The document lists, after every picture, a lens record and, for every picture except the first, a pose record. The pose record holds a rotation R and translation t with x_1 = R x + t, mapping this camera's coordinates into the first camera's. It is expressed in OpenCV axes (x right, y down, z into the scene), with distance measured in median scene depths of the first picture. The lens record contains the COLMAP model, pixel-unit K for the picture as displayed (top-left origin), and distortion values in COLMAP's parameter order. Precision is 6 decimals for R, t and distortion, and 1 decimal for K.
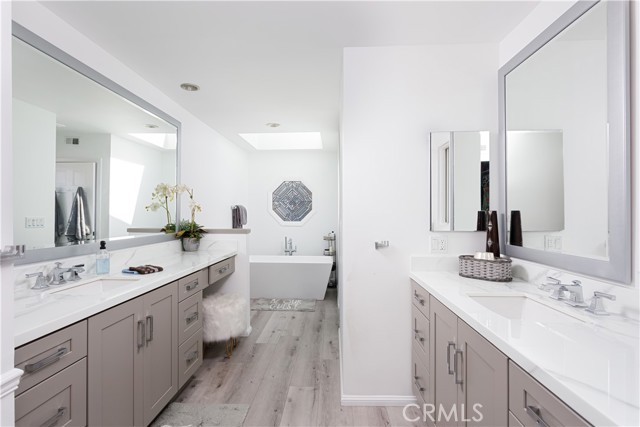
lens RADIAL K [[309.2, 0, 319.1], [0, 309.2, 215.1], [0, 0, 1]] dist [0.001095, 0.000842]
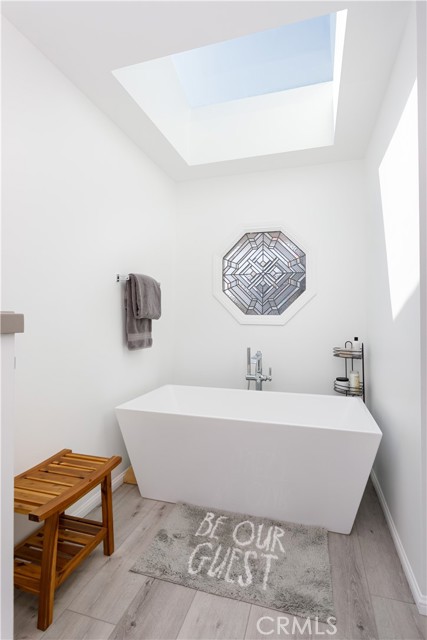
lens RADIAL K [[327.0, 0, 213.5], [0, 327.0, 320.0], [0, 0, 1]] dist [0.000317, 0.000191]
pose [[0.967505, 0.001108, -0.252848, -0.052452], [-0.001765, 0.999996, -0.002371, 0.044969], [0.252845, 0.002740, 0.967503, 0.772632]]
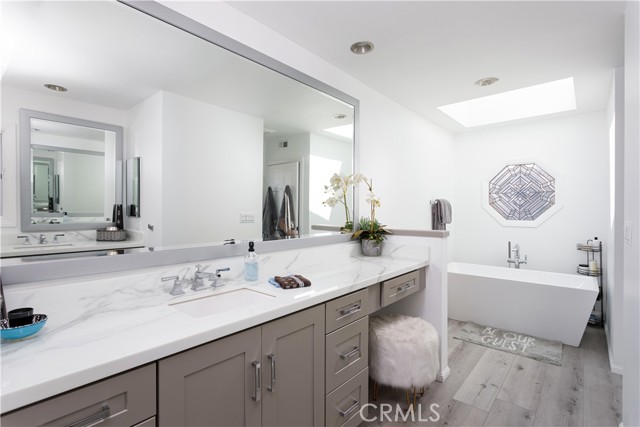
lens RADIAL K [[309.2, 0, 319.1], [0, 309.2, 215.1], [0, 0, 1]] dist [0.001095, 0.000842]
pose [[0.785425, 0.006535, -0.618922, -0.014466], [0.000212, 0.999941, 0.010828, 0.000260], [0.618957, -0.008636, 0.785378, 0.235601]]
